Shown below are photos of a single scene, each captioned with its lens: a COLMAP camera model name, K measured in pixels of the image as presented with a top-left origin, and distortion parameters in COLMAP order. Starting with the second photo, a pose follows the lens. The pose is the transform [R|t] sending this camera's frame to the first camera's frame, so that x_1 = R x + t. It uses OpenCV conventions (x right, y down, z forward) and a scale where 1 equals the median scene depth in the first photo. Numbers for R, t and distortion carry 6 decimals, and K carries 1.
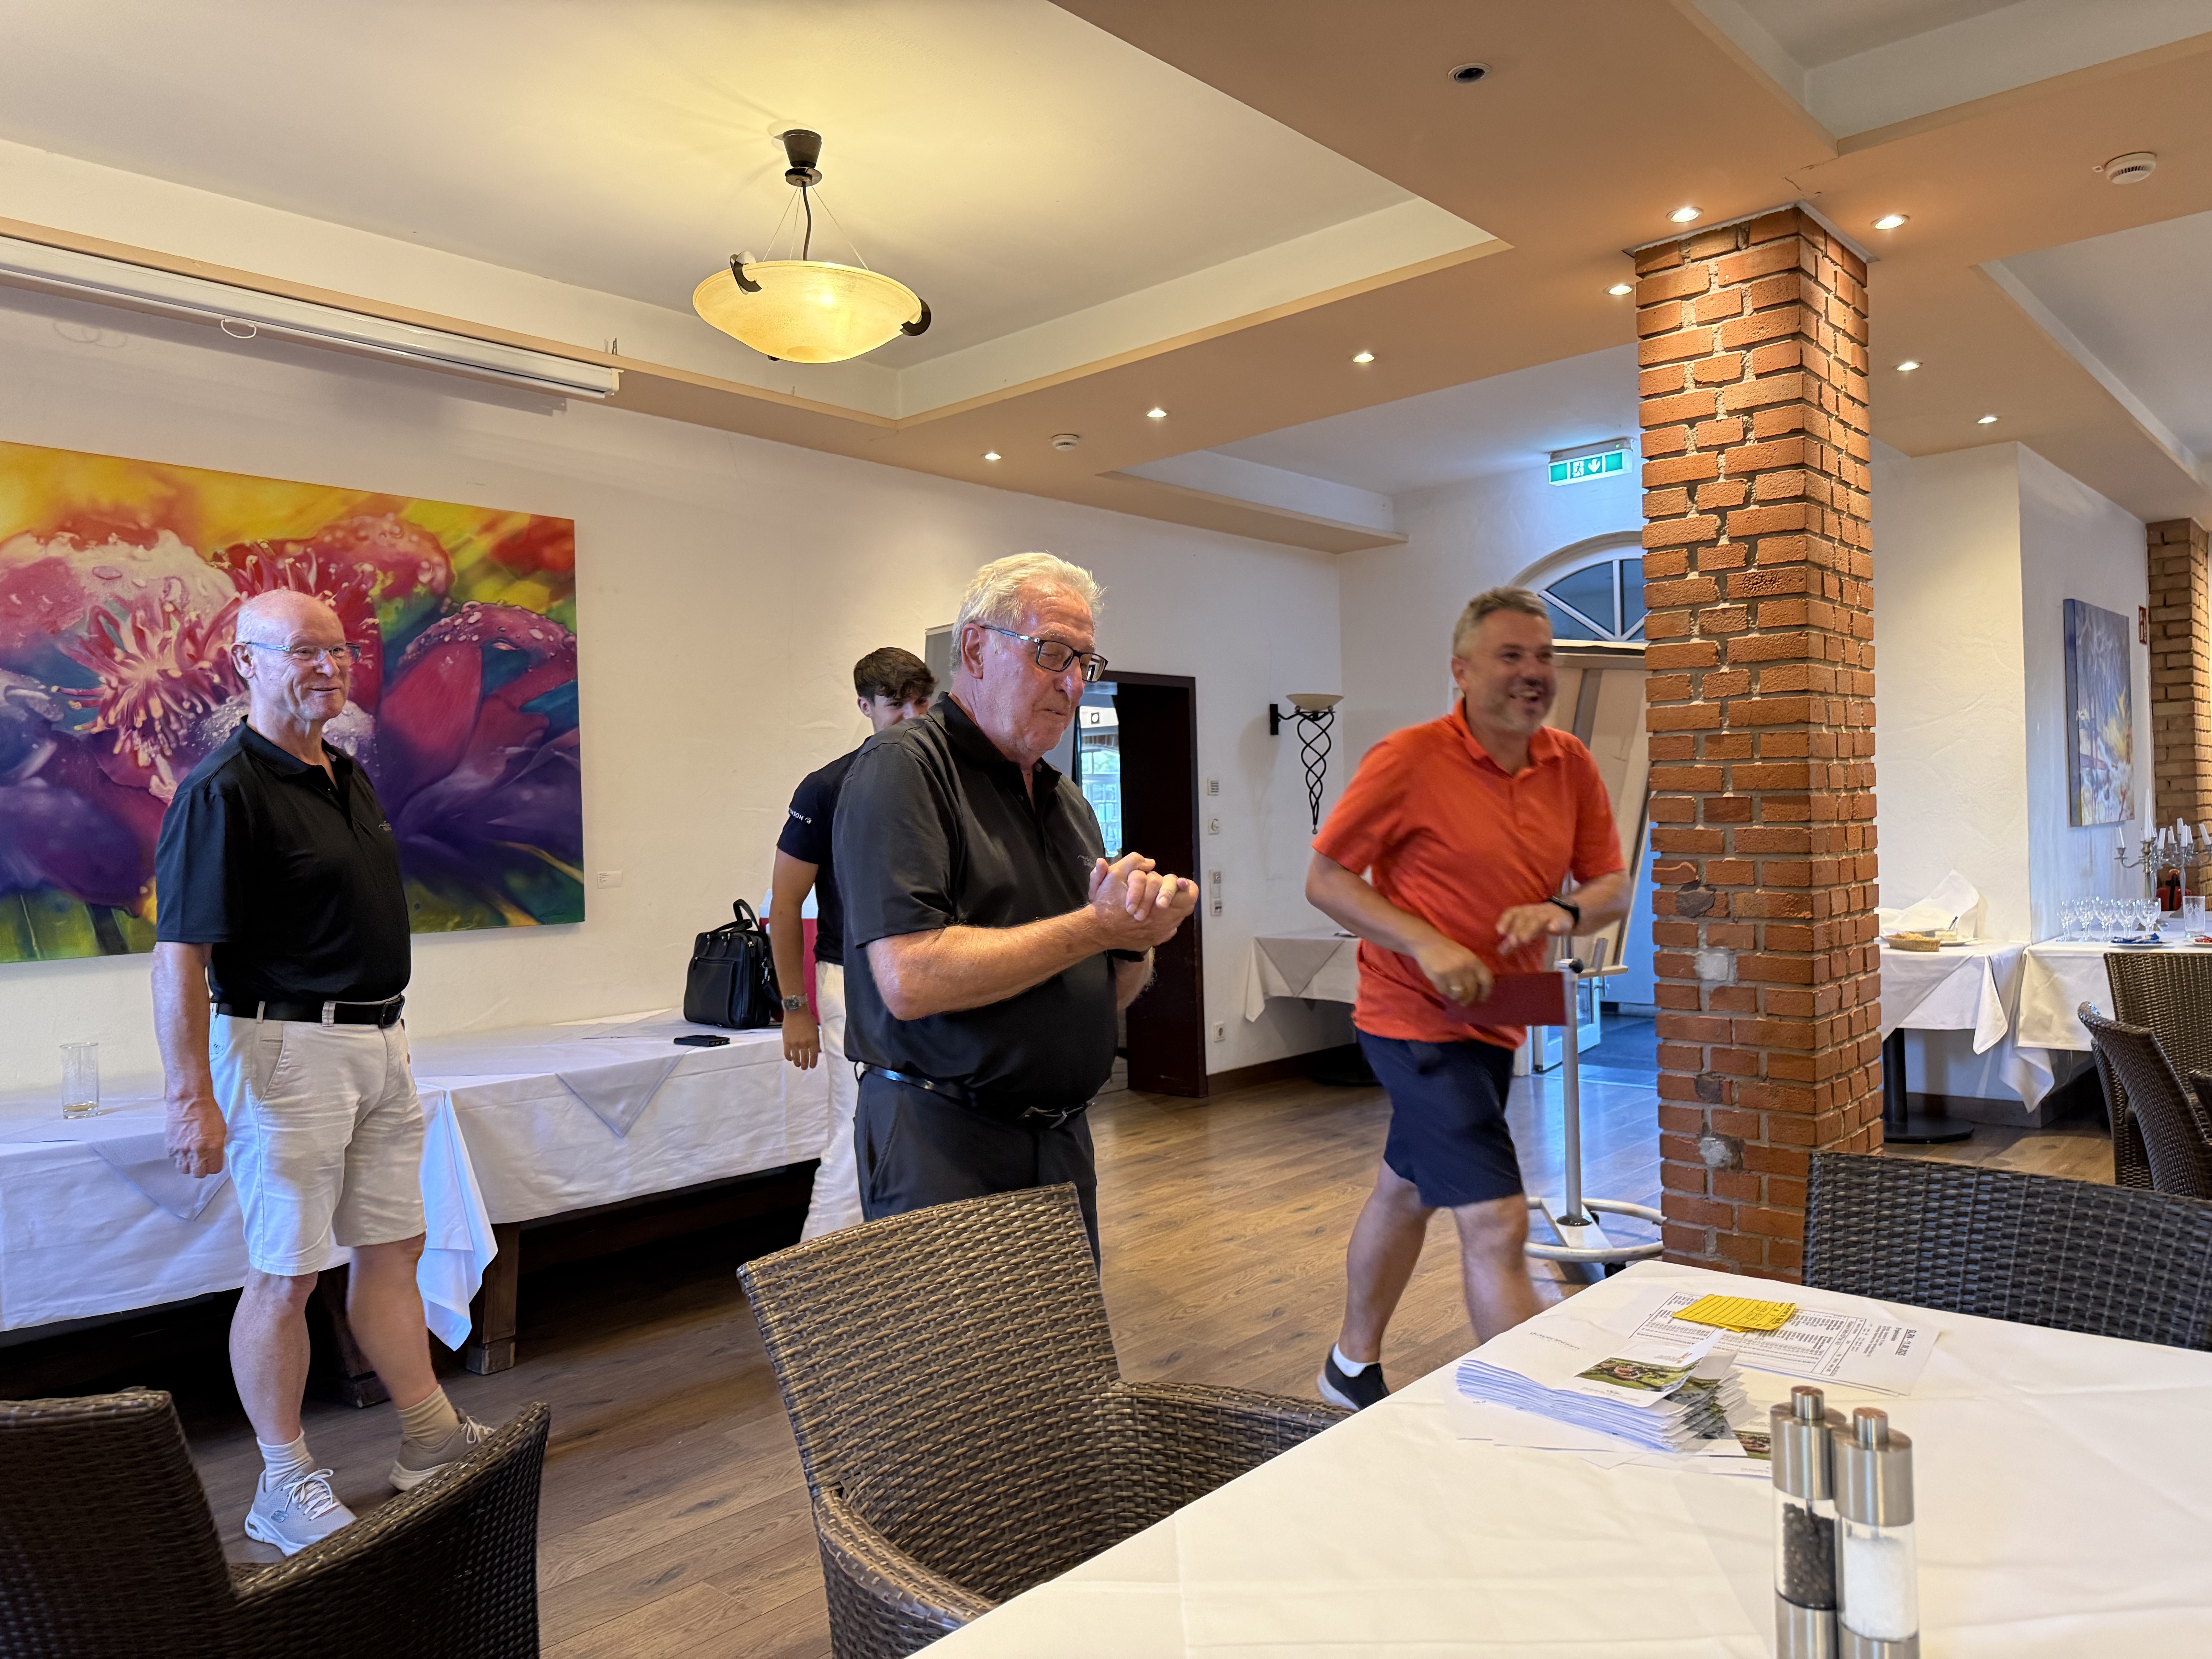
lens RADIAL K [[1533.2, 0, 1106.0], [0, 1533.2, 829.5], [0, 0, 1]] dist [0.090181, -0.078874]
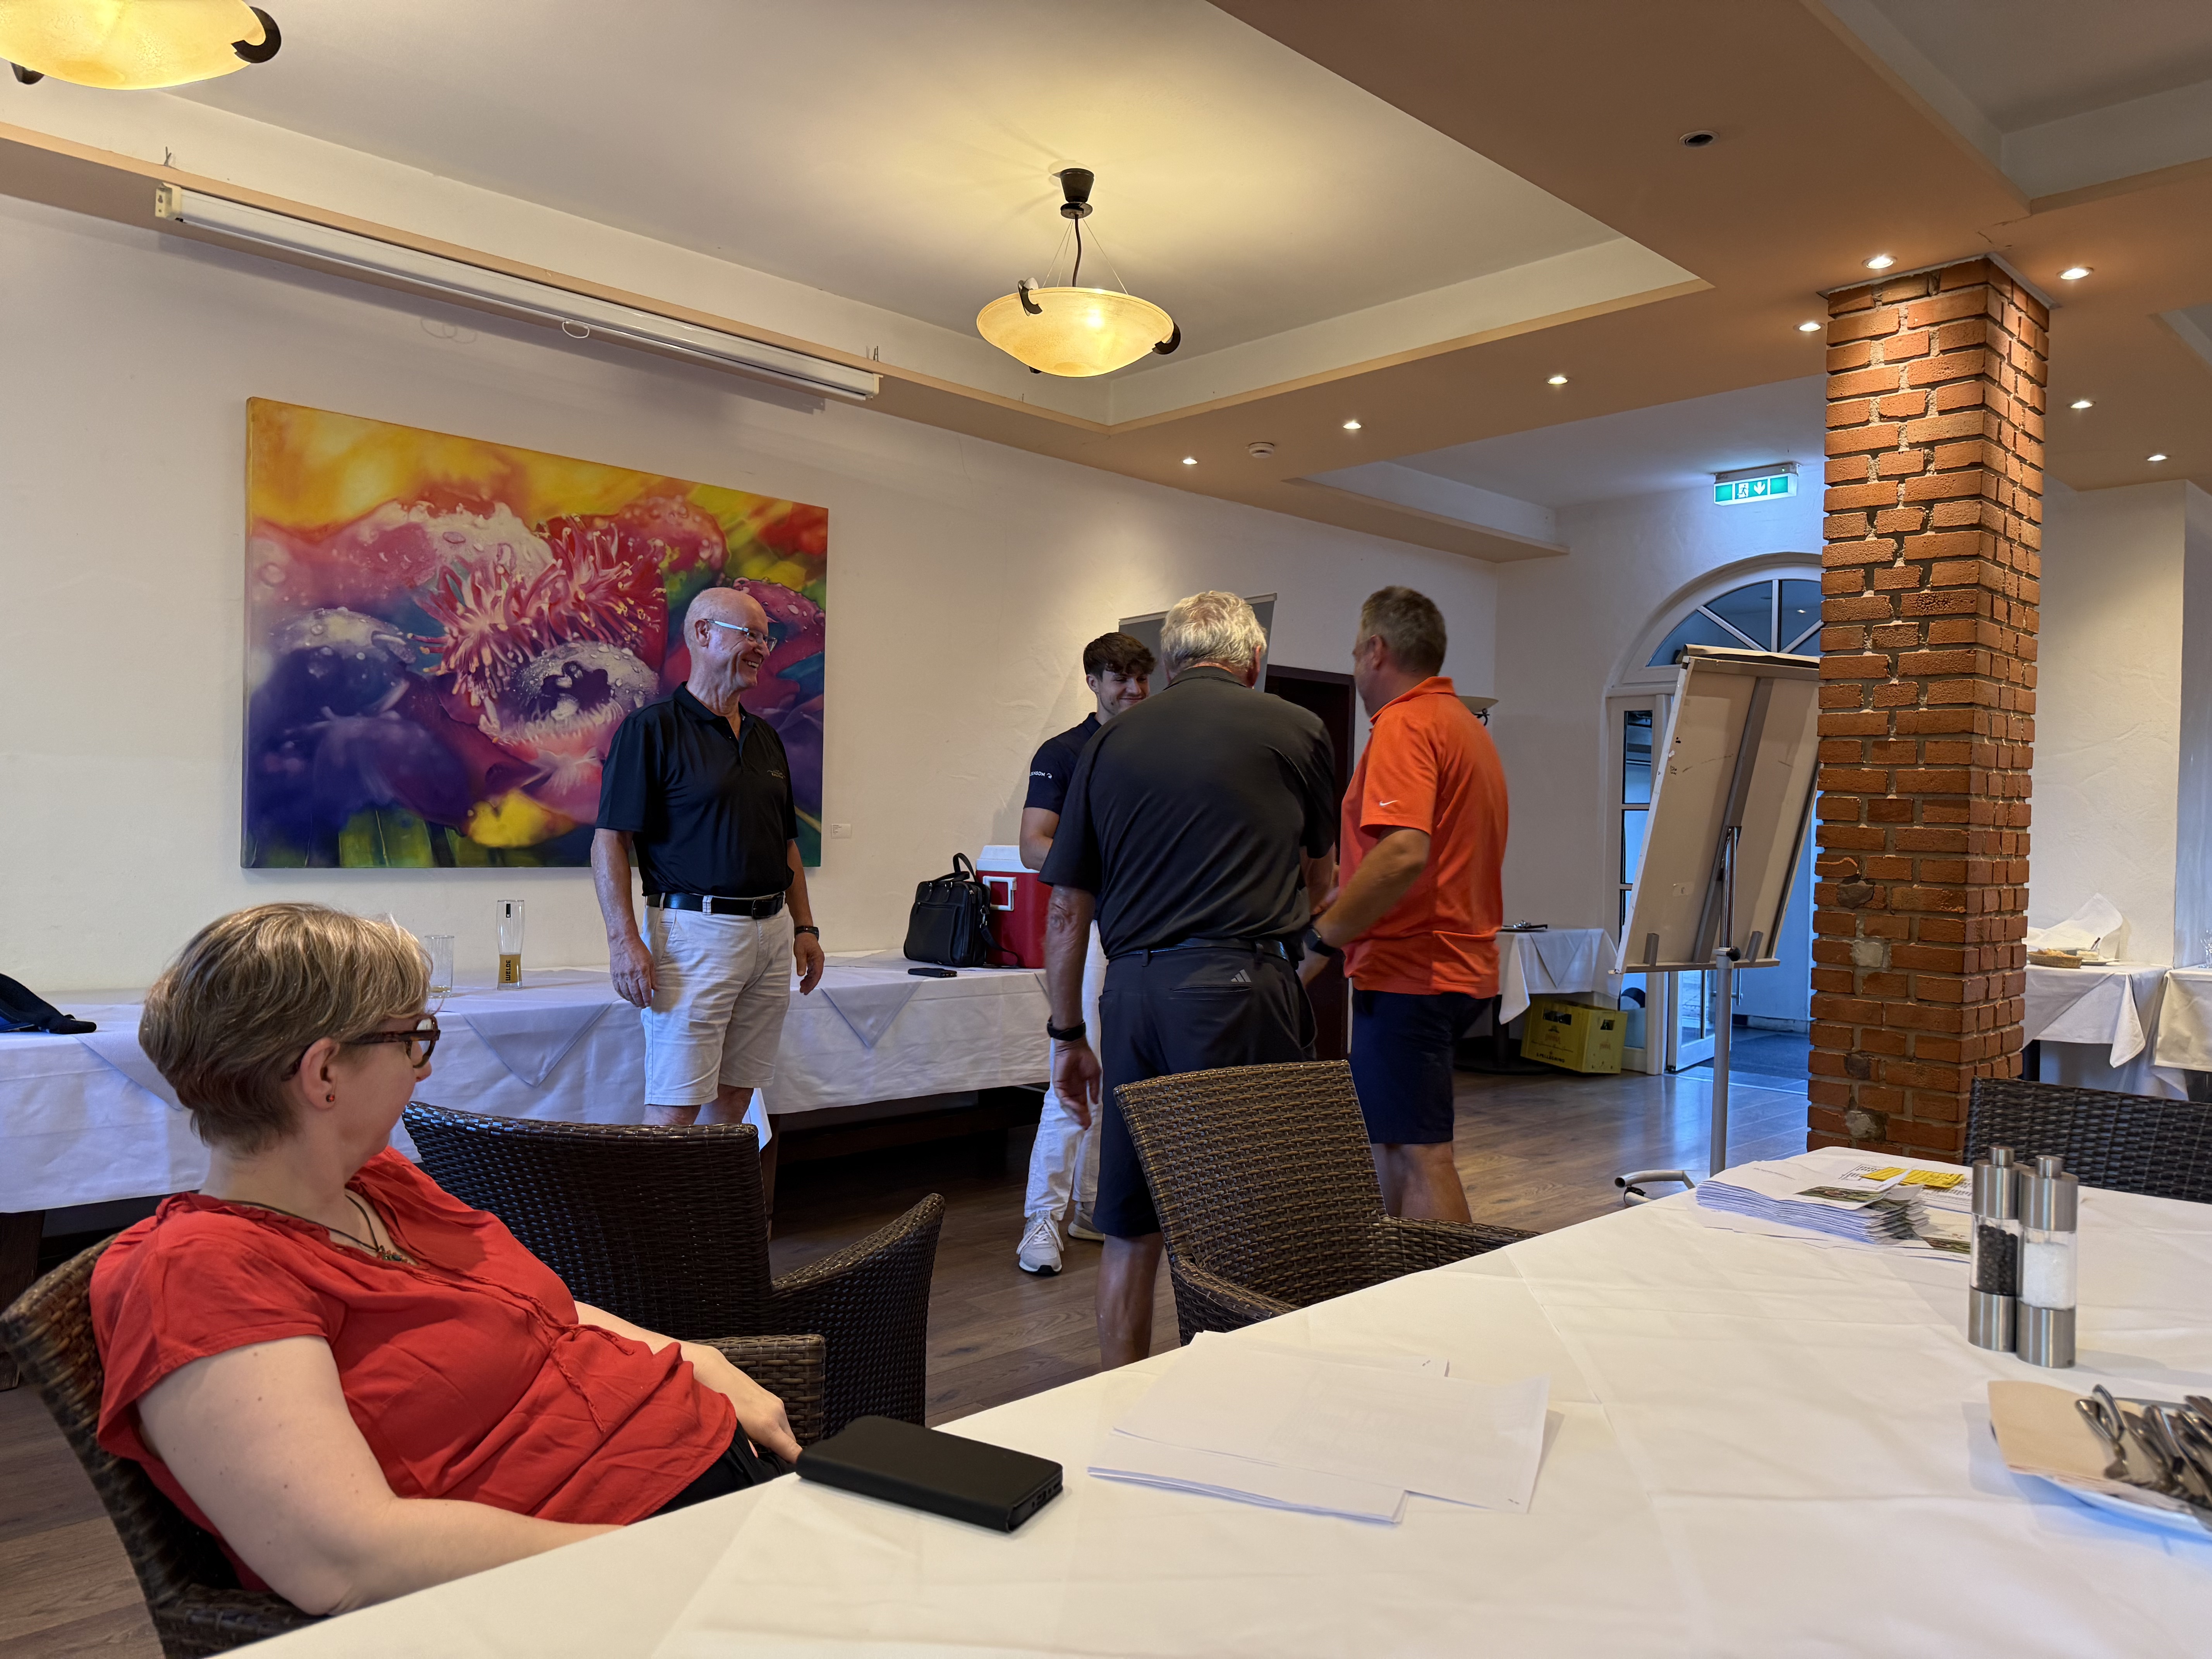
lens RADIAL K [[1544.8, 0, 1102.4], [0, 1544.8, 839.9], [0, 0, 1]] dist [0.100788, -0.074783]
pose [[0.996852, 0.051325, -0.060427, -0.078595], [-0.051096, 0.998679, 0.005345, 0.029064], [0.060621, -0.002240, 0.998158, -0.131047]]
